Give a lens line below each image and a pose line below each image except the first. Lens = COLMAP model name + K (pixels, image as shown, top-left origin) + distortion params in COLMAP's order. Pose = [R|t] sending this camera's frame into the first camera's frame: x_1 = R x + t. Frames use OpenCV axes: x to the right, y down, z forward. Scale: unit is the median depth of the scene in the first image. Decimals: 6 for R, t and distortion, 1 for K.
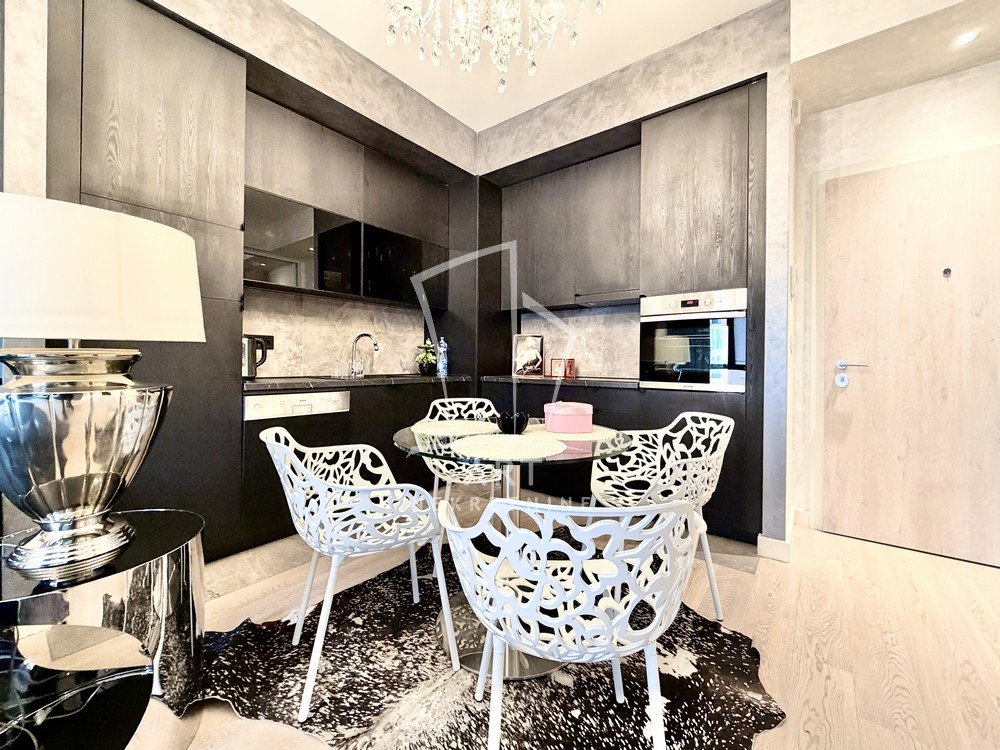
lens RADIAL K [[403.8, 0, 494.9], [0, 403.8, 366.6], [0, 0, 1]] dist [0.001806, 0.000168]
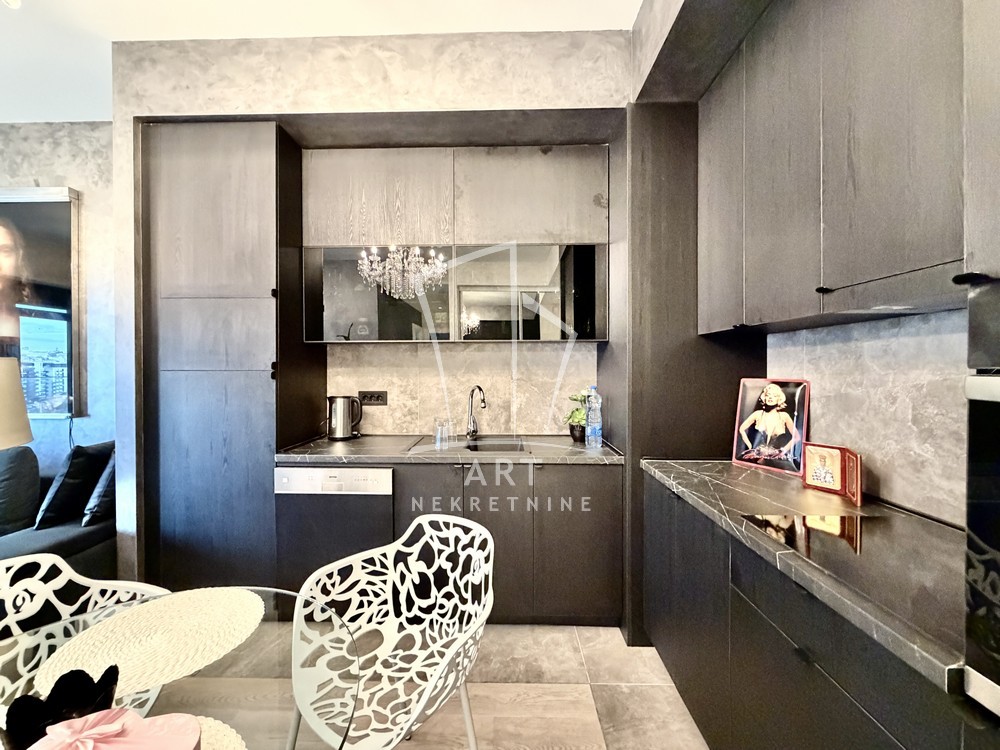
lens RADIAL K [[396.0, 0, 500.0], [0, 396.0, 375.0], [0, 0, 1]] dist [-0.006959, 0.000061]
pose [[0.610950, 0.002720, -0.791664, 0.339534], [-0.003143, 0.999995, 0.001010, -0.111283], [0.791663, 0.001871, 0.610955, 0.617293]]
